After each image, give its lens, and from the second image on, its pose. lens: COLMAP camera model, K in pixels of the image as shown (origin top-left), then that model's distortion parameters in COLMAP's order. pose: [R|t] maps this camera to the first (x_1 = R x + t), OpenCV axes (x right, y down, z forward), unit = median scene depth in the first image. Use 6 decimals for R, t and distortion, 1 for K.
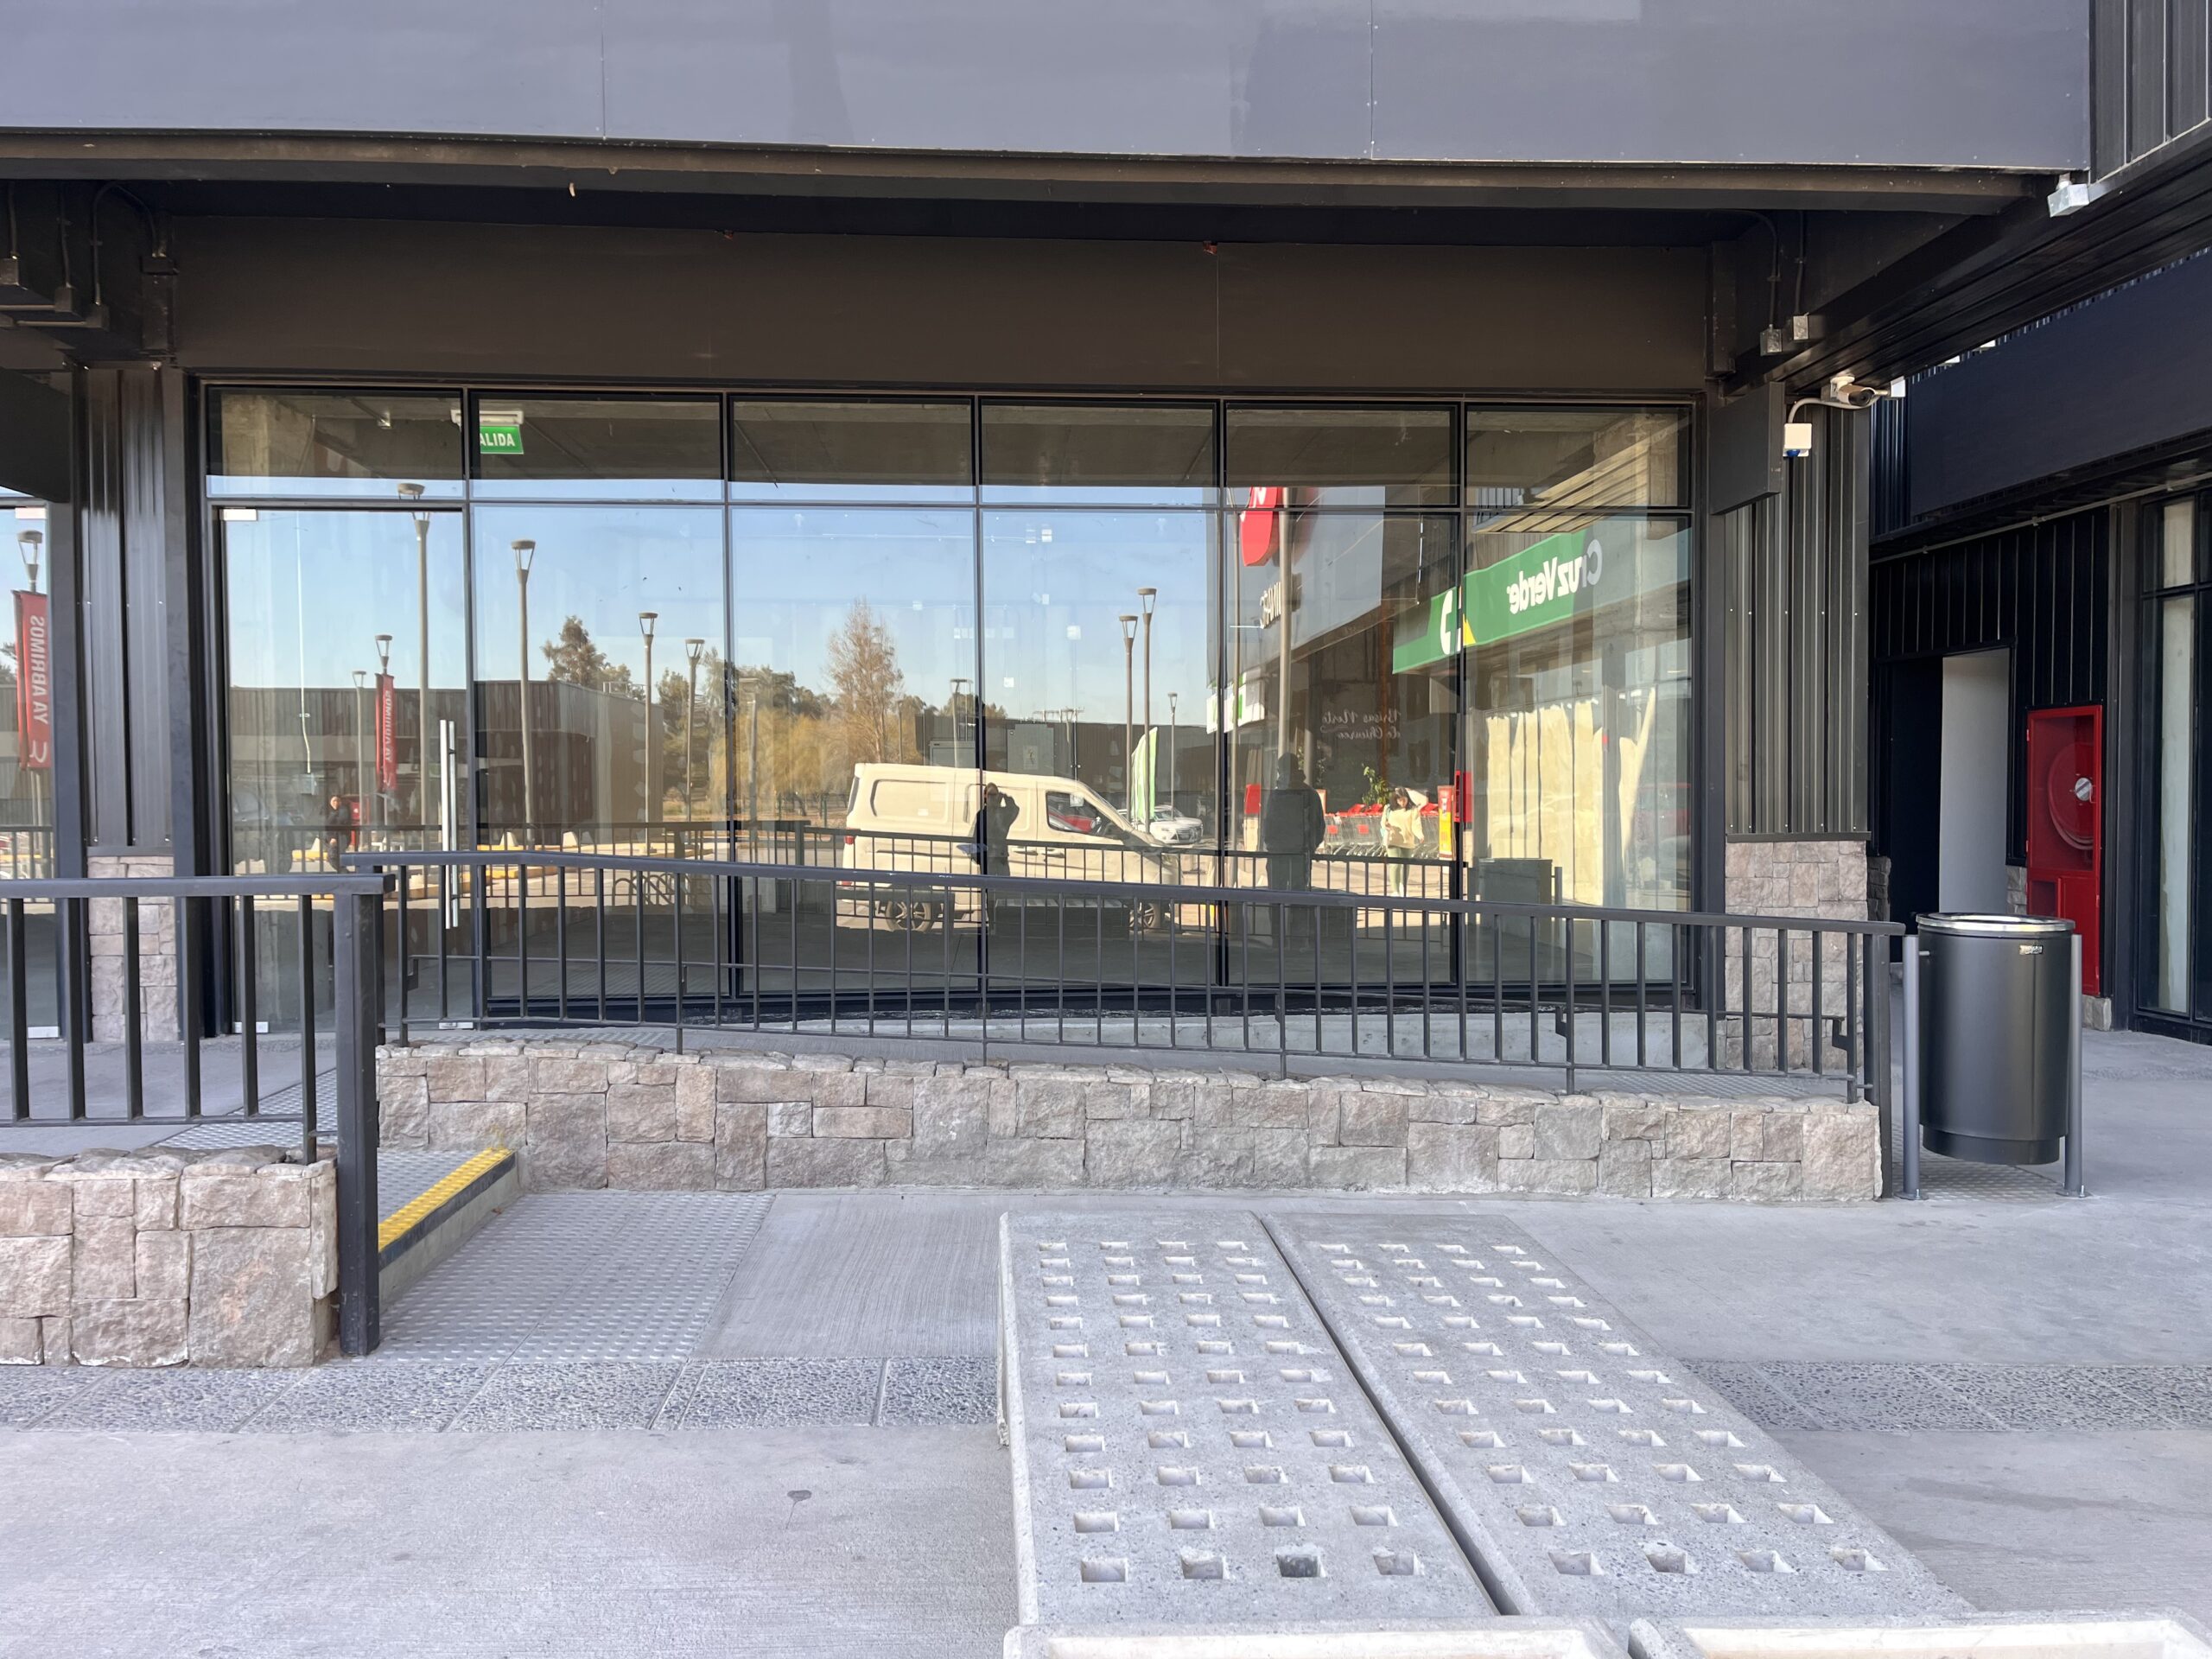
lens RADIAL K [[1682.2, 0, 1106.0], [0, 1682.2, 829.5], [0, 0, 1]] dist [-0.000020, -0.001784]
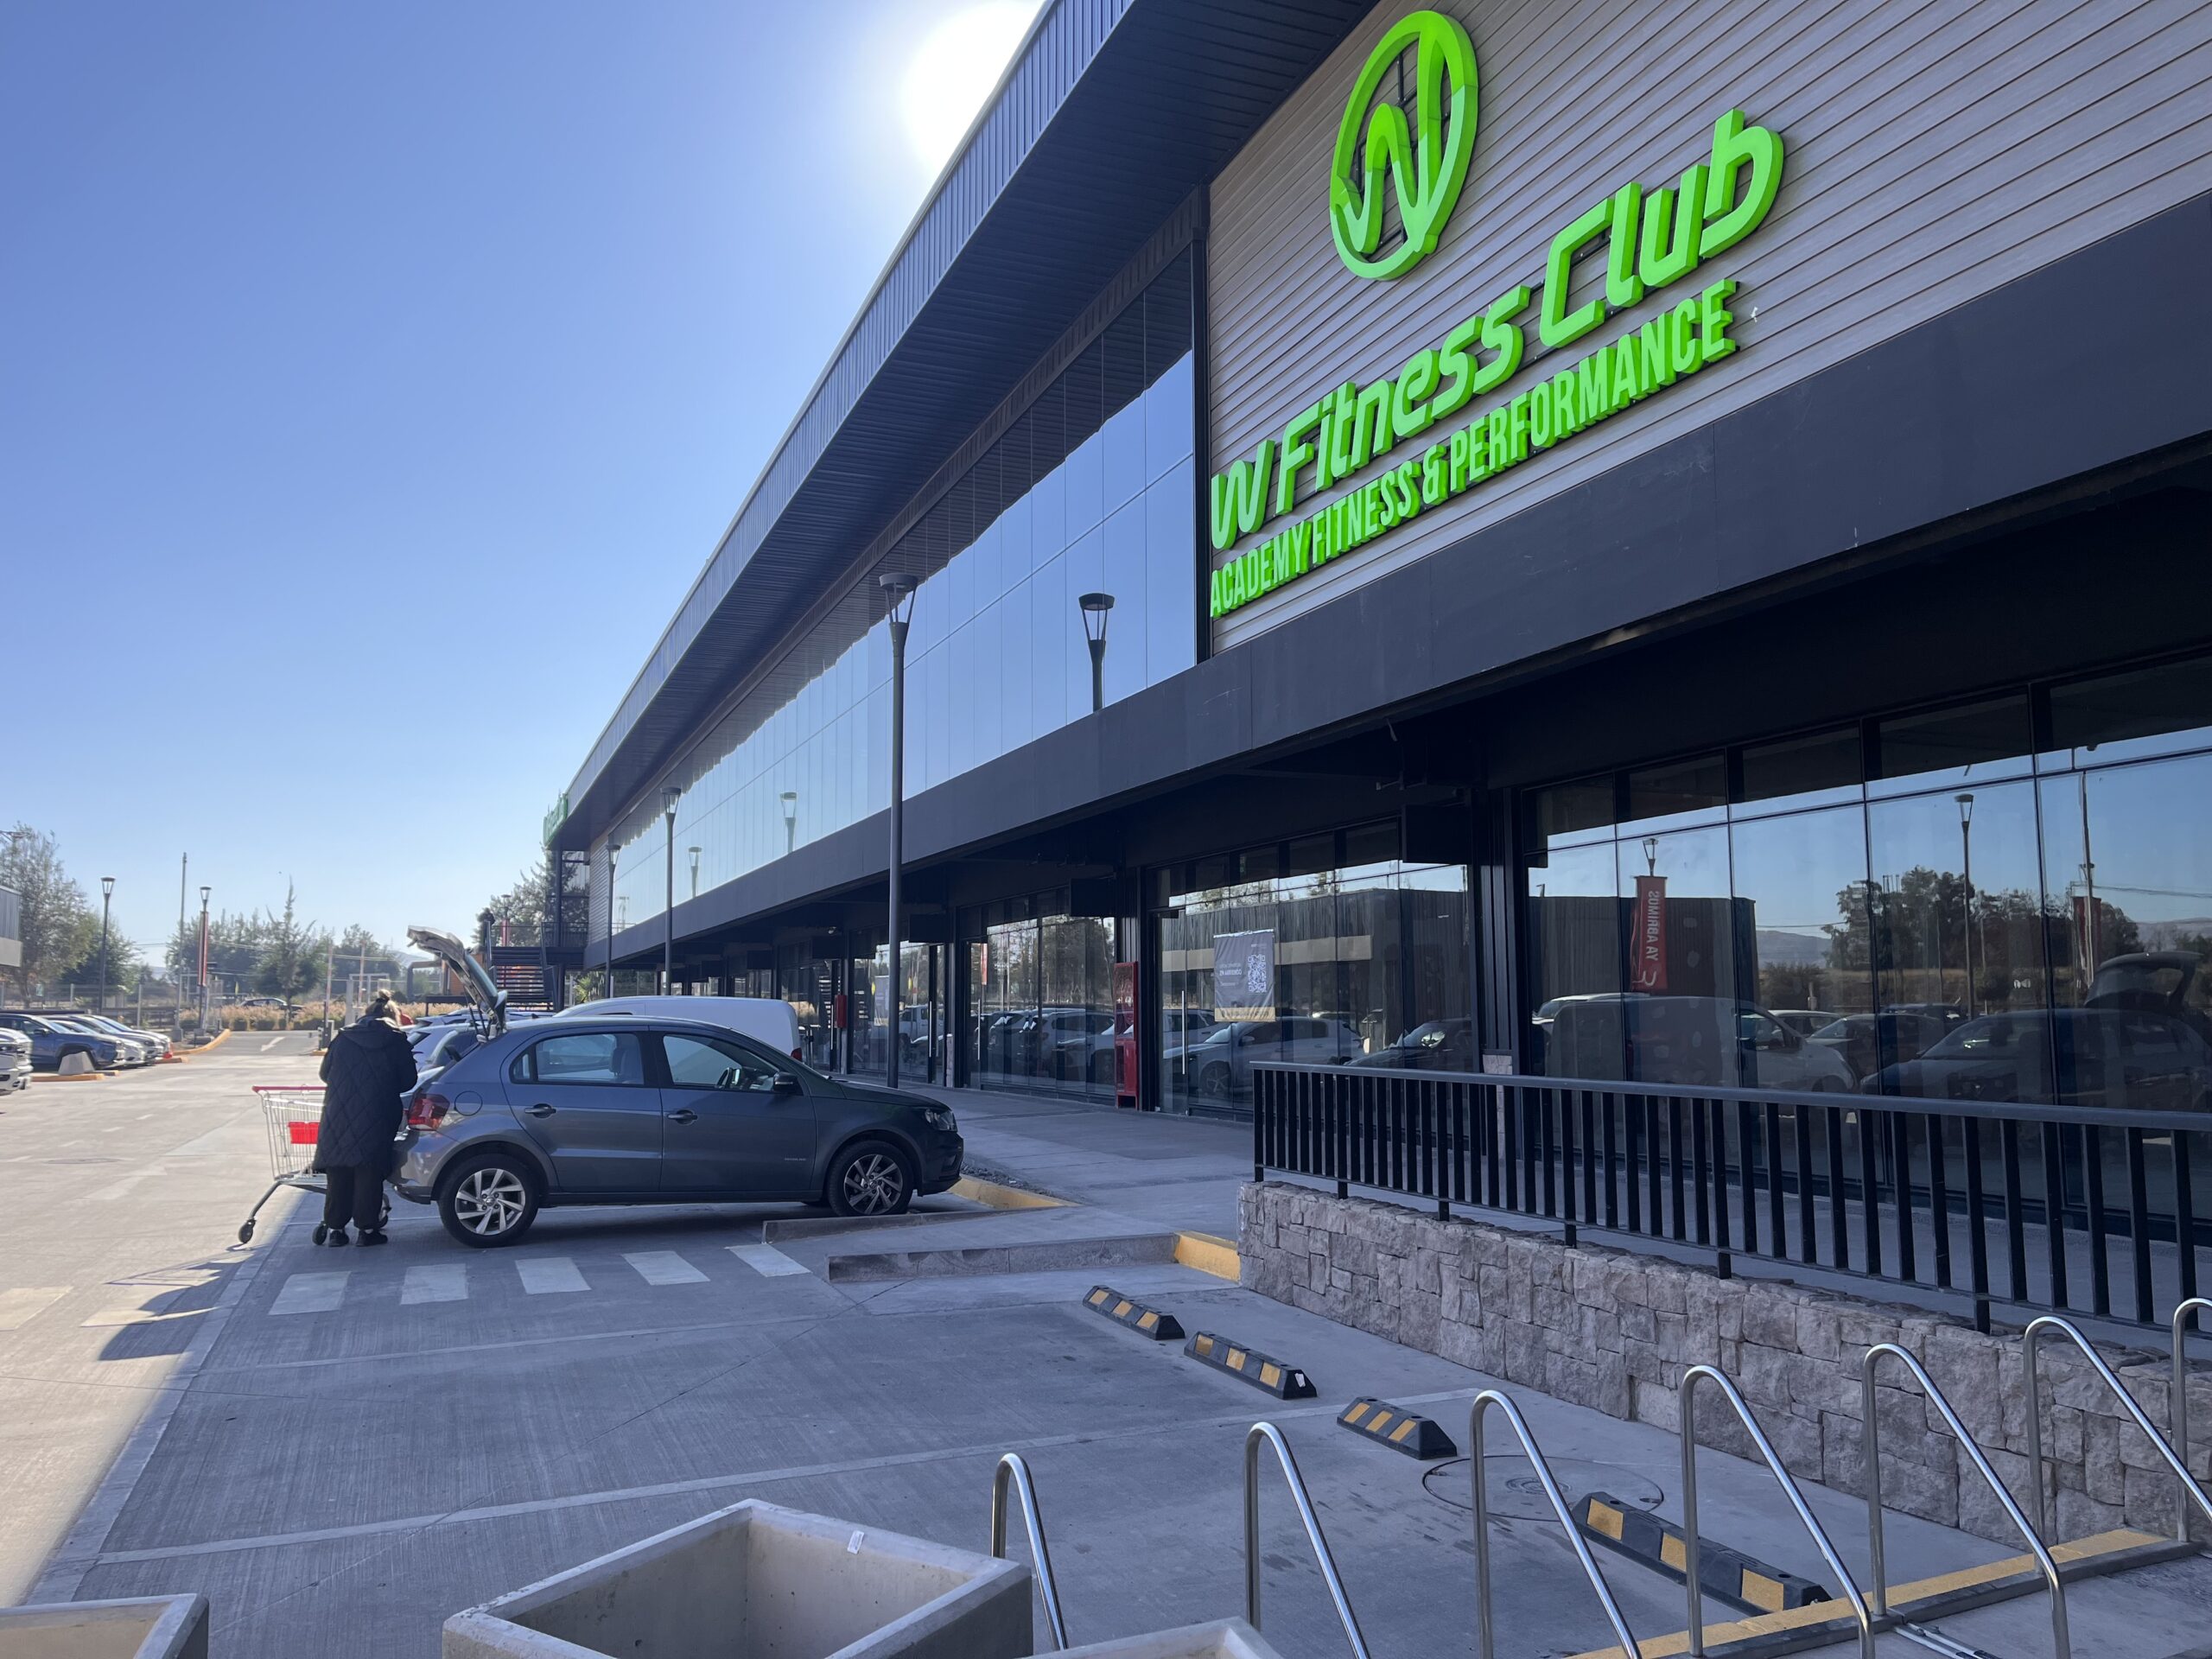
lens RADIAL K [[1682.2, 0, 1106.0], [0, 1682.2, 829.5], [0, 0, 1]] dist [-0.000020, -0.001784]
pose [[0.317080, -0.114893, -0.941414, 0.974416], [-0.015011, 0.991903, -0.126110, 0.006049], [0.948280, 0.054118, 0.312788, 0.025164]]
